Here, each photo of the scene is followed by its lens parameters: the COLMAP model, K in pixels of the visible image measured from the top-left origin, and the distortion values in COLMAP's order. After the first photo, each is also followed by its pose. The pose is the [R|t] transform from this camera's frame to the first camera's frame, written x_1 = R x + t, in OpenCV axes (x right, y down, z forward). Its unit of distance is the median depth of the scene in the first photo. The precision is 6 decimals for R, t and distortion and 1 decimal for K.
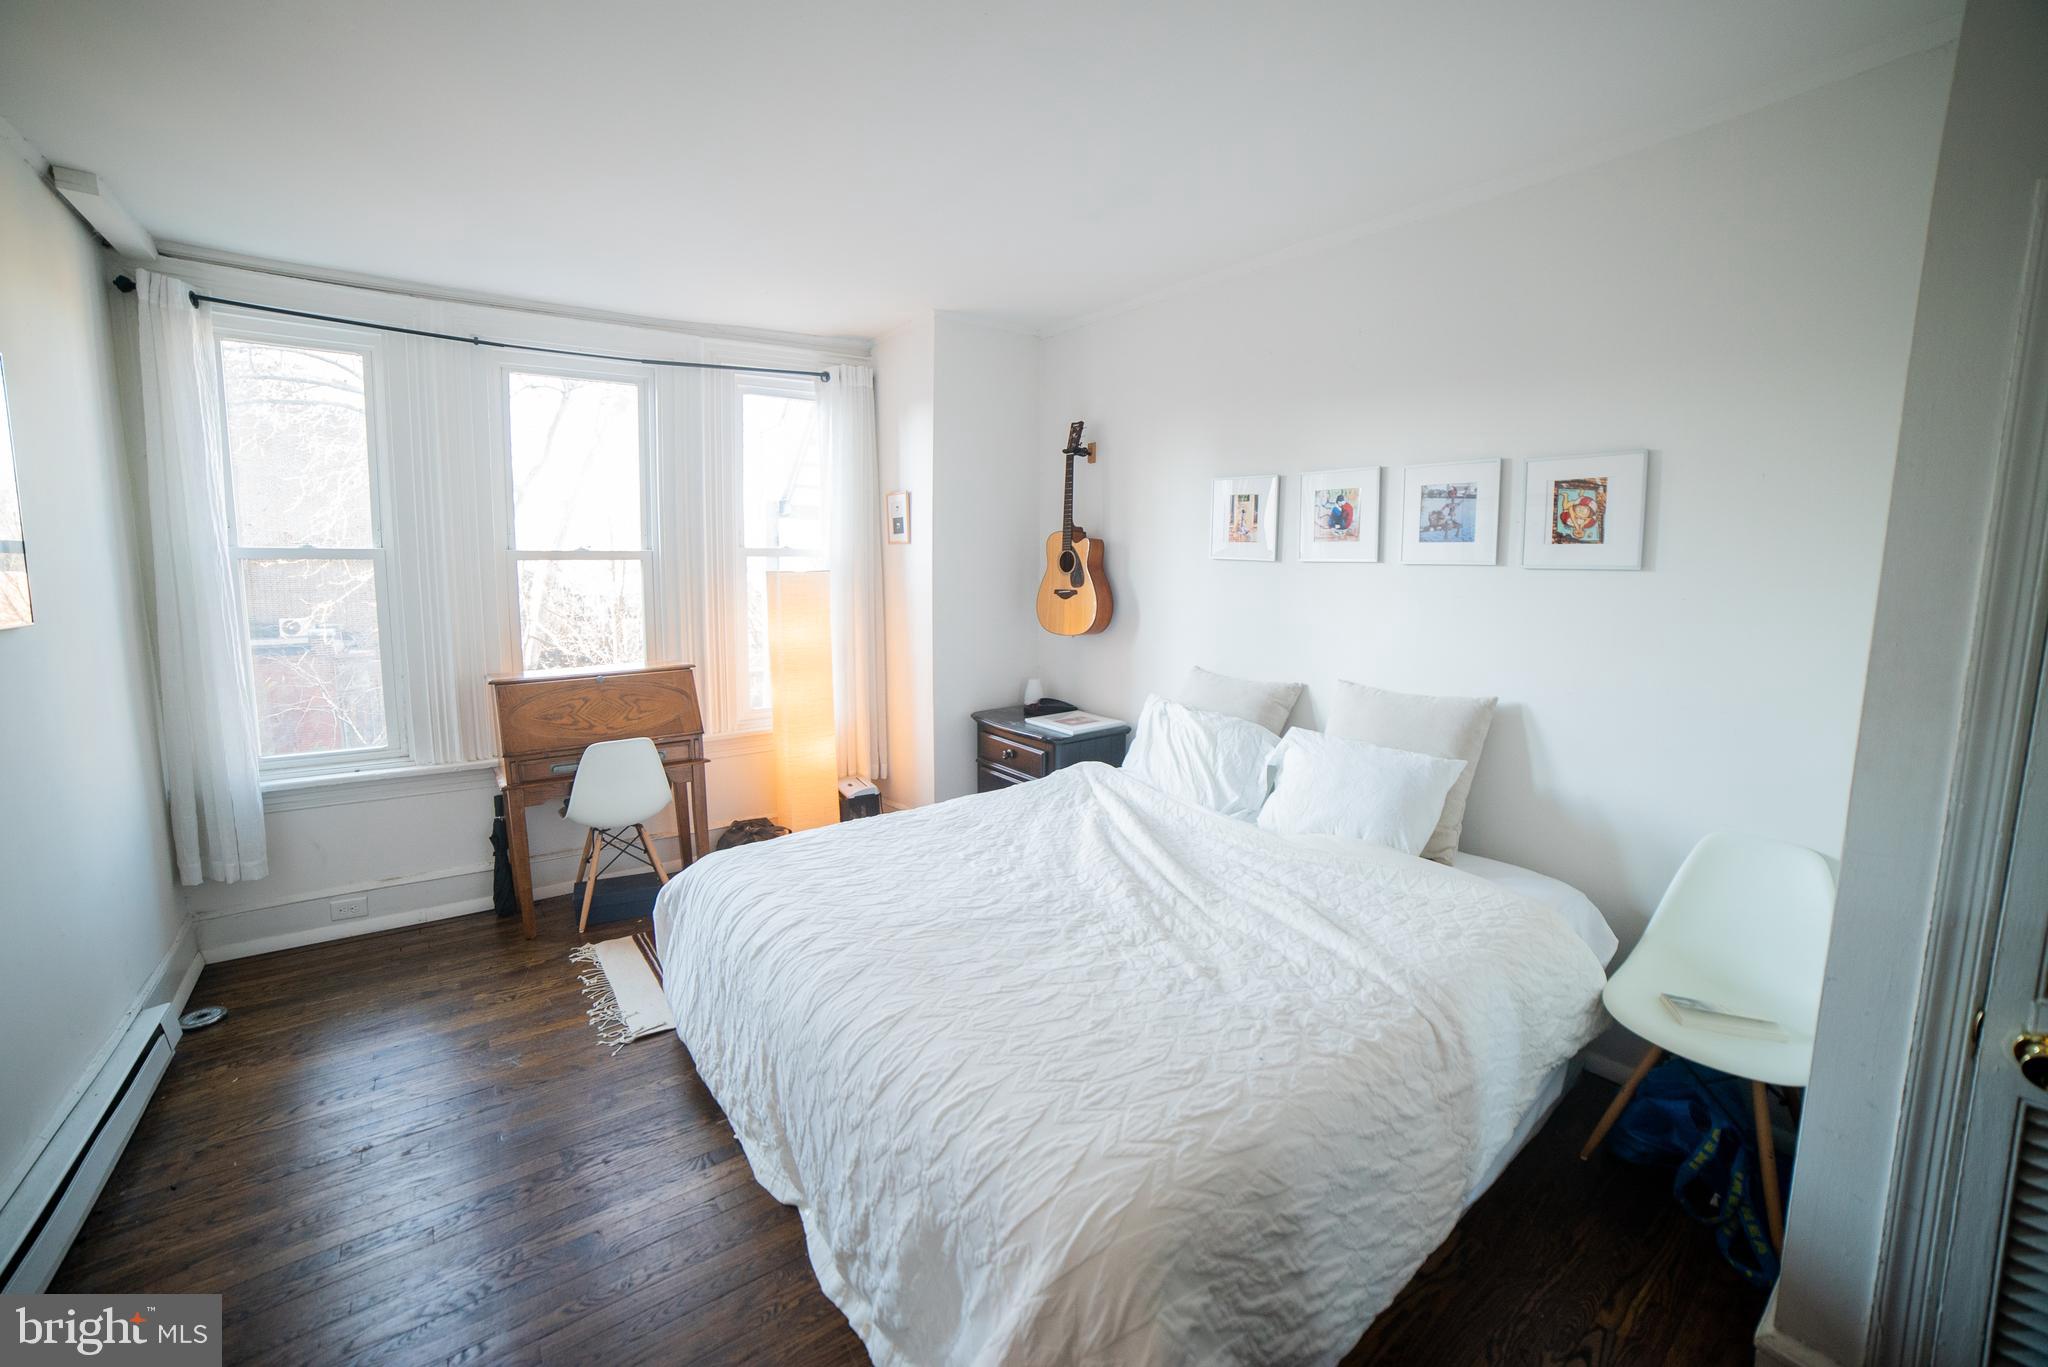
lens RADIAL K [[830.8, 0, 1018.0], [0, 830.8, 667.7], [0, 0, 1]] dist [-0.097618, 0.031496]
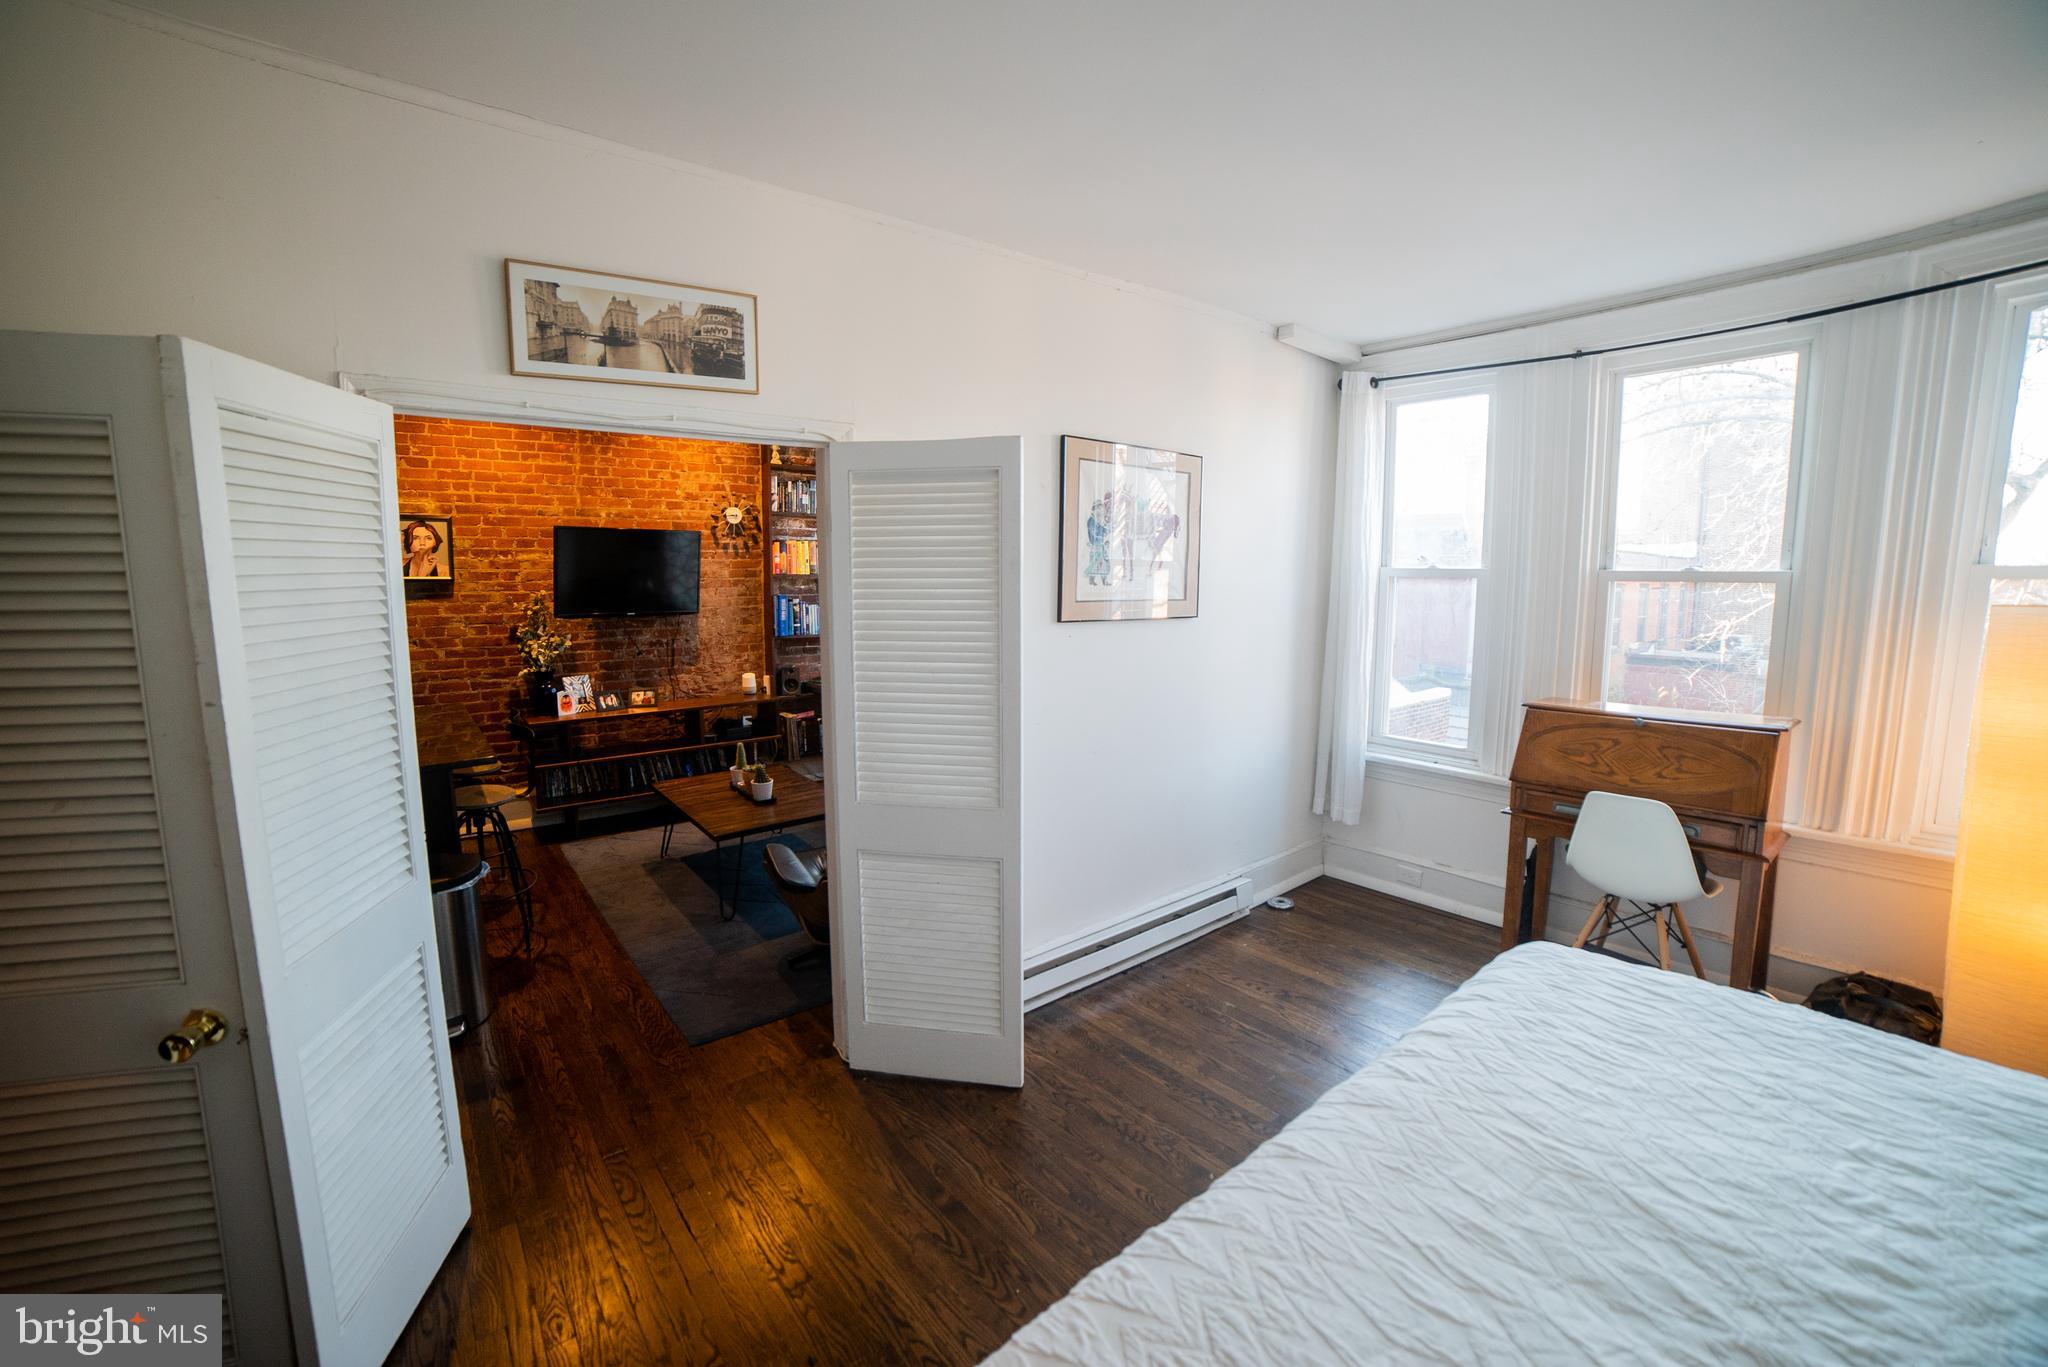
lens RADIAL K [[828.3, 0, 1012.7], [0, 828.3, 665.9], [0, 0, 1]] dist [-0.105534, 0.033979]
pose [[0.044995, 0.102967, -0.993667, 0.303271], [-0.124408, 0.987508, 0.096695, -0.047804], [0.991210, 0.119269, 0.057243, 0.332460]]
